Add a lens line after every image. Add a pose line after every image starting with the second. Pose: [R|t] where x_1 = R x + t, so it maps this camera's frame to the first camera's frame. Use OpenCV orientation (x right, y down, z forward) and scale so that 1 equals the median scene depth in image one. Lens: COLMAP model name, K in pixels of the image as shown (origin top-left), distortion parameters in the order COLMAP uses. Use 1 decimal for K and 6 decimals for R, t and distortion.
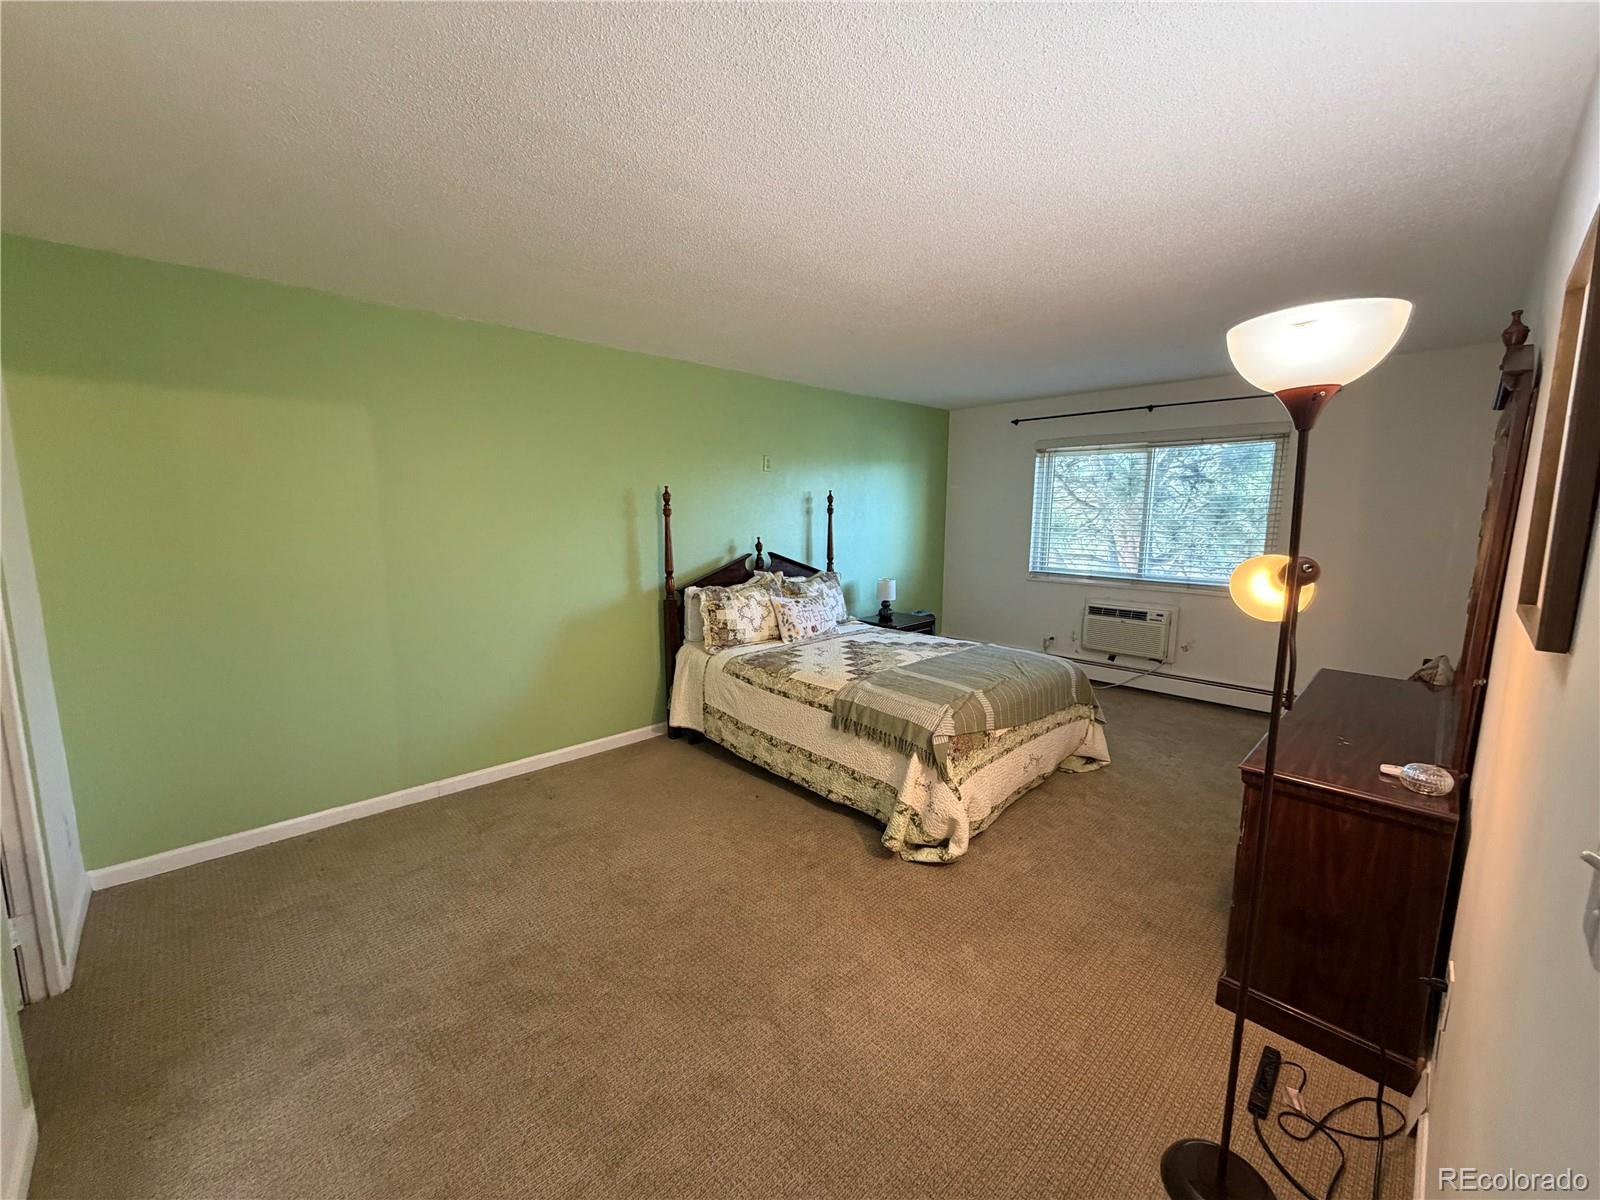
lens RADIAL K [[640.1, 0, 795.2], [0, 640.1, 600.0], [0, 0, 1]] dist [0.003297, -0.000073]
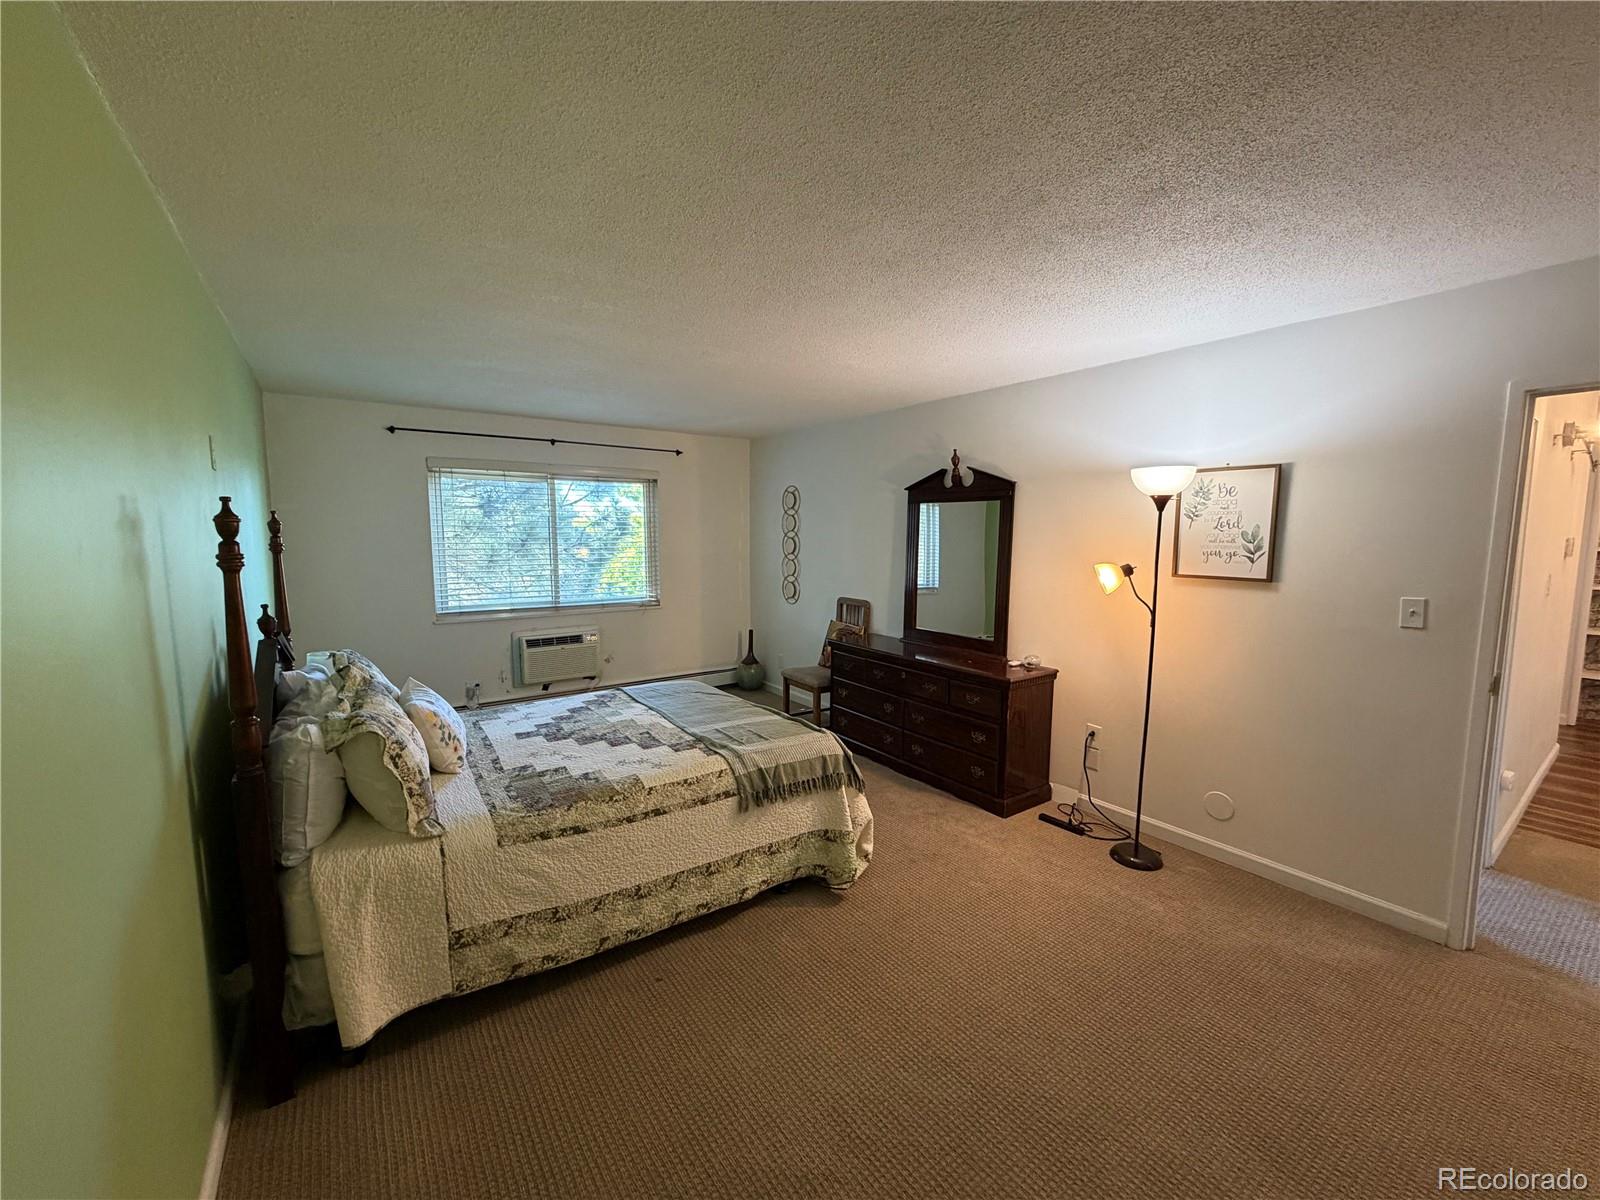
lens RADIAL K [[640.1, 0, 793.7], [0, 640.1, 601.1], [0, 0, 1]] dist [0.003297, -0.000073]
pose [[0.148566, -0.108082, 0.982978, -0.605898], [0.140136, 0.986279, 0.087265, -0.109905], [-0.978923, 0.124786, 0.161674, 0.661599]]
